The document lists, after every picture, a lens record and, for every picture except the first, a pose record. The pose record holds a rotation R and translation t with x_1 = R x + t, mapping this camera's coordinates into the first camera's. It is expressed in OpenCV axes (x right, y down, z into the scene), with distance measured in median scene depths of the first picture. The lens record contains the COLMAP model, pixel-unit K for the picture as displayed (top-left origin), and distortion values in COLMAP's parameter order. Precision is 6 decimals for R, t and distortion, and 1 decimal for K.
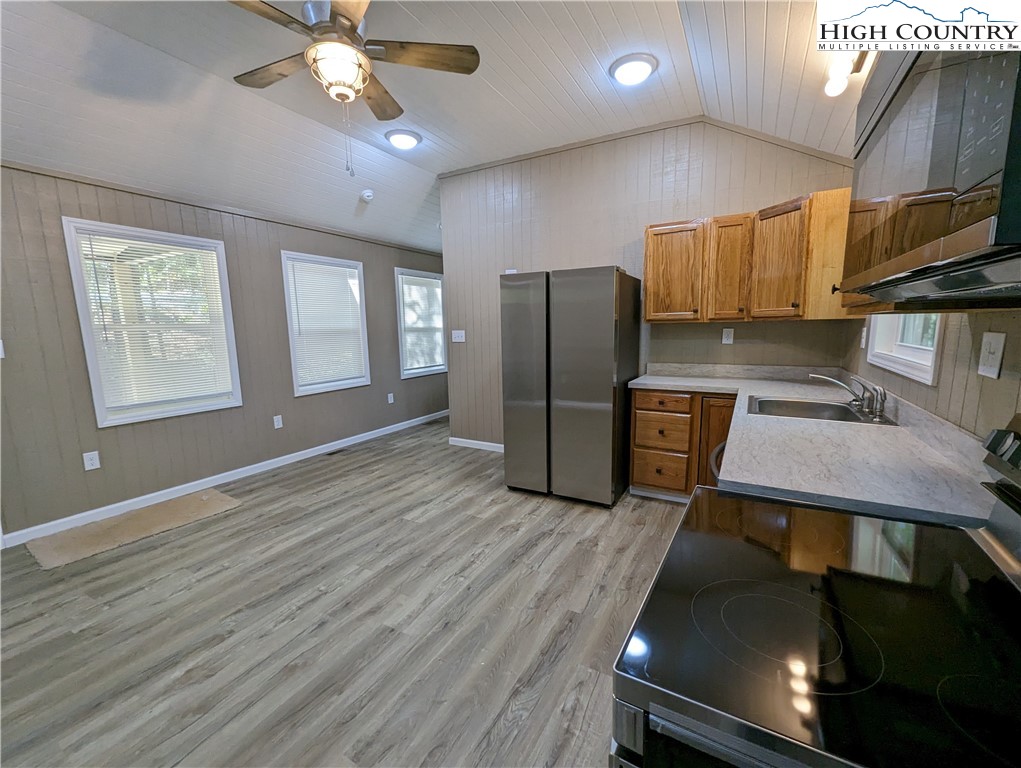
lens RADIAL K [[423.7, 0, 506.8], [0, 423.7, 384.5], [0, 0, 1]] dist [0.000002, -0.000534]
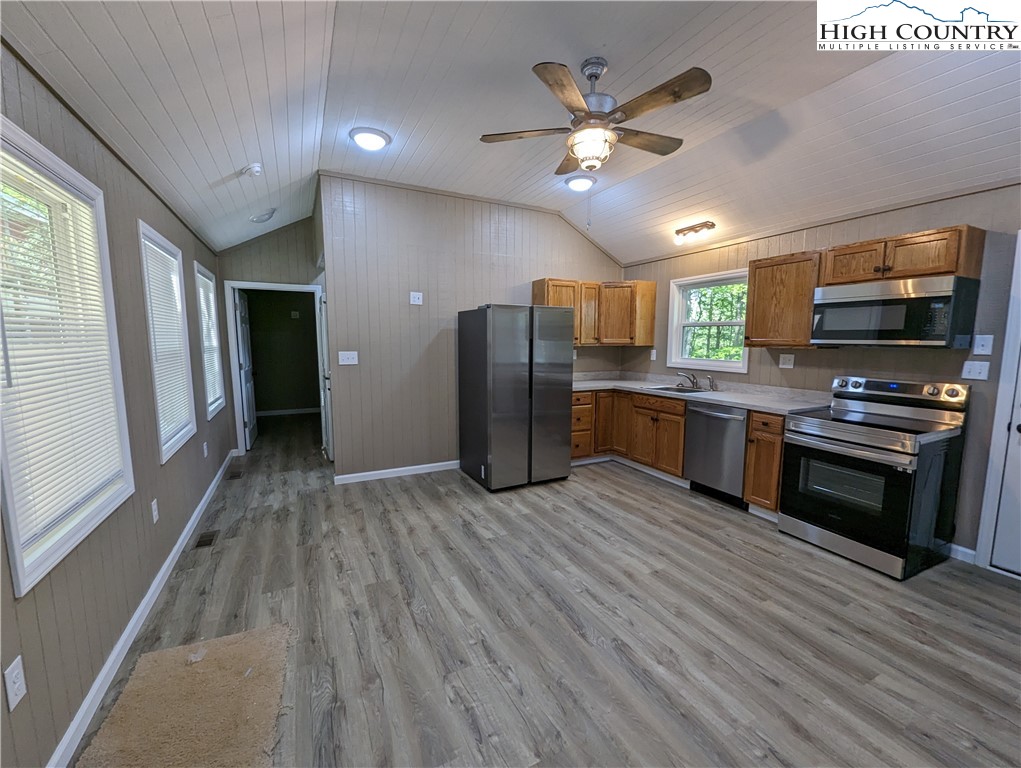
lens RADIAL K [[423.7, 0, 508.8], [0, 423.7, 387.5], [0, 0, 1]] dist [0.000002, -0.000534]
pose [[0.557874, -0.077809, 0.826270, -0.997730], [0.101598, 0.994510, 0.025056, -0.062462], [-0.823683, 0.069970, 0.562716, 0.350905]]
